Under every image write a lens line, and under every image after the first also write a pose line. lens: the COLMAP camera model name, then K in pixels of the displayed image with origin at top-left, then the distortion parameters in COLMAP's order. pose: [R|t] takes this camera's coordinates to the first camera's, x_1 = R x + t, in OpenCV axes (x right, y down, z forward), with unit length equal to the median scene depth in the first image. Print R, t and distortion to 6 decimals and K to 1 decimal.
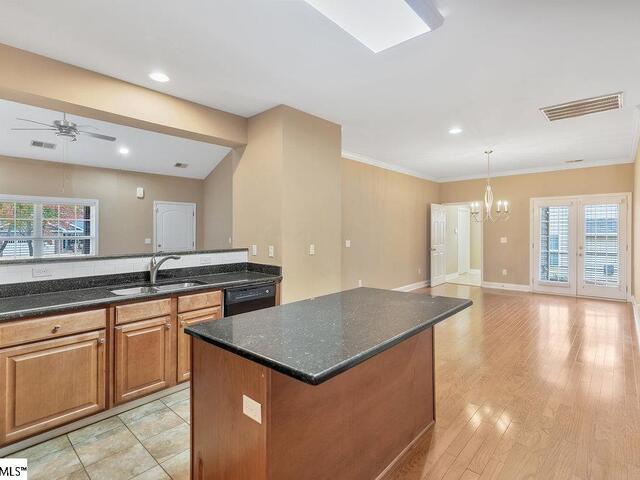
lens RADIAL K [[323.1, 0, 320.0], [0, 323.1, 240.0], [0, 0, 1]] dist [0.001036, 0.000124]
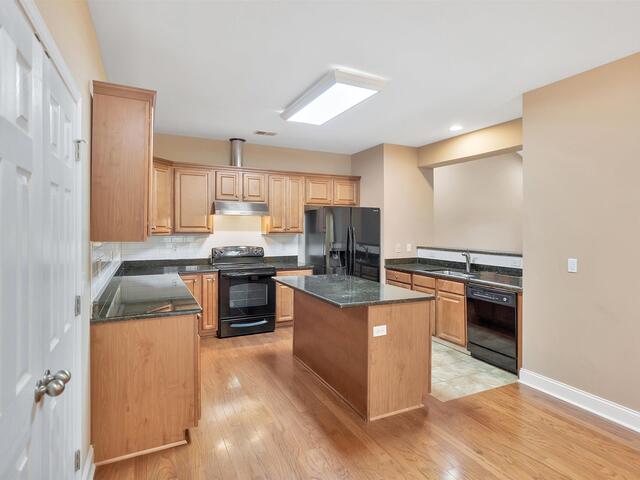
lens RADIAL K [[354.2, 0, 318.5], [0, 354.2, 224.1], [0, 0, 1]] dist [0.003011, 0.000423]
pose [[-0.370788, -0.007773, -0.928685, 0.509017], [-0.031983, 0.999479, 0.004404, -0.025548], [0.928166, 0.031335, -0.370844, 0.435091]]
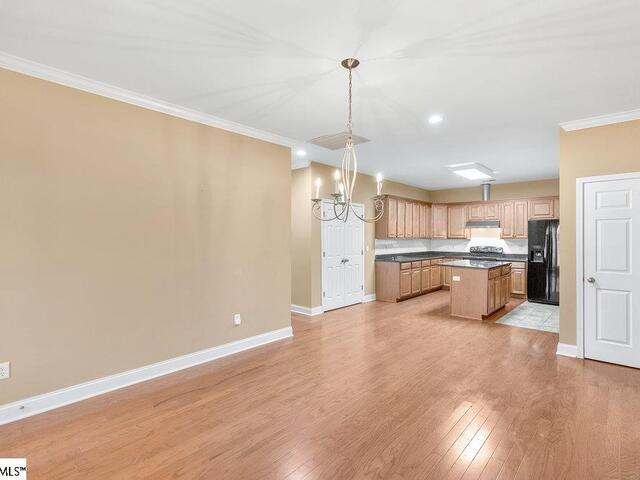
lens RADIAL K [[319.6, 0, 326.4], [0, 319.6, 236.8], [0, 0, 1]] dist [0.003017, 0.000056]
pose [[-0.999978, 0.000839, -0.006553, 0.458440], [0.000645, 0.999564, 0.029507, -0.040030], [0.006575, 0.029503, -0.999543, 1.191891]]
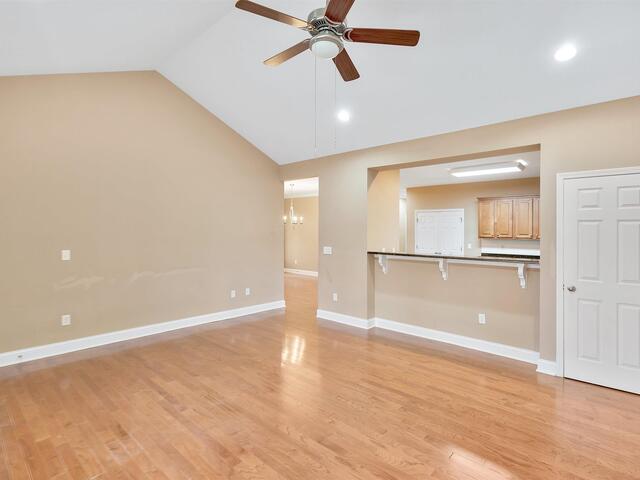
lens RADIAL K [[331.4, 0, 318.2], [0, 331.4, 235.2], [0, 0, 1]] dist [0.001246, -0.000210]
pose [[-0.000210, -0.006179, 0.999981, -0.922720], [0.015548, 0.999860, 0.006182, -0.028870], [-0.999879, 0.015549, -0.000113, 0.727629]]
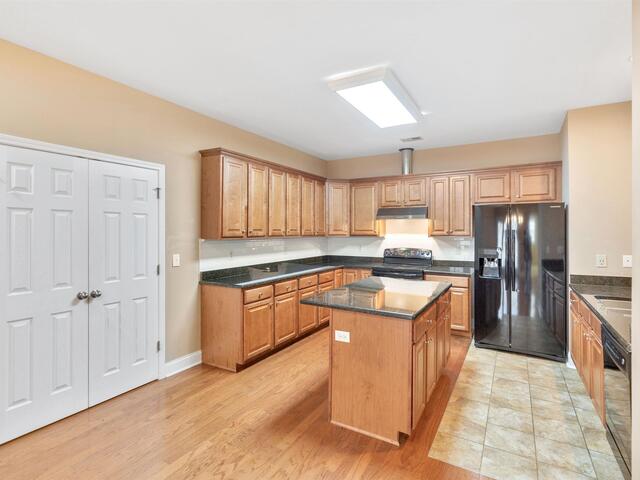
lens RADIAL K [[327.1, 0, 325.2], [0, 327.1, 227.9], [0, 0, 1]] dist [0.001472, -0.000185]
pose [[-0.975163, 0.002479, -0.221475, 0.207500], [-0.002234, 0.999776, 0.021028, -0.031741], [0.221478, 0.021001, -0.974939, 0.697933]]
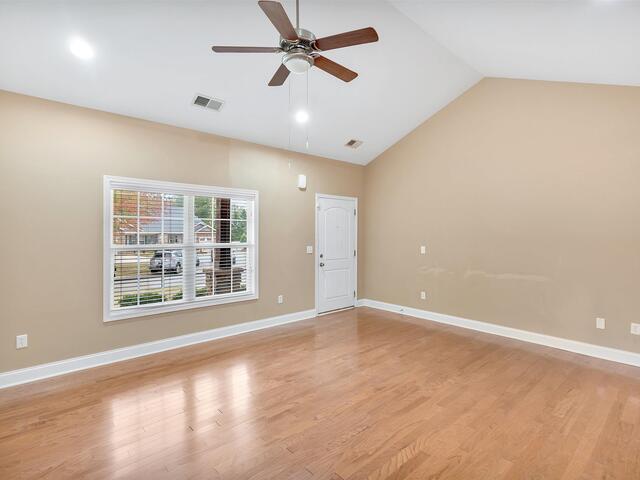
lens RADIAL K [[319.6, 0, 326.4], [0, 319.6, 236.8], [0, 0, 1]] dist [0.003017, 0.000056]
pose [[0.995386, 0.001580, -0.095935, -0.495710], [-0.003569, 0.999782, -0.020559, -0.012357], [0.095881, 0.020807, 0.995175, 0.347013]]
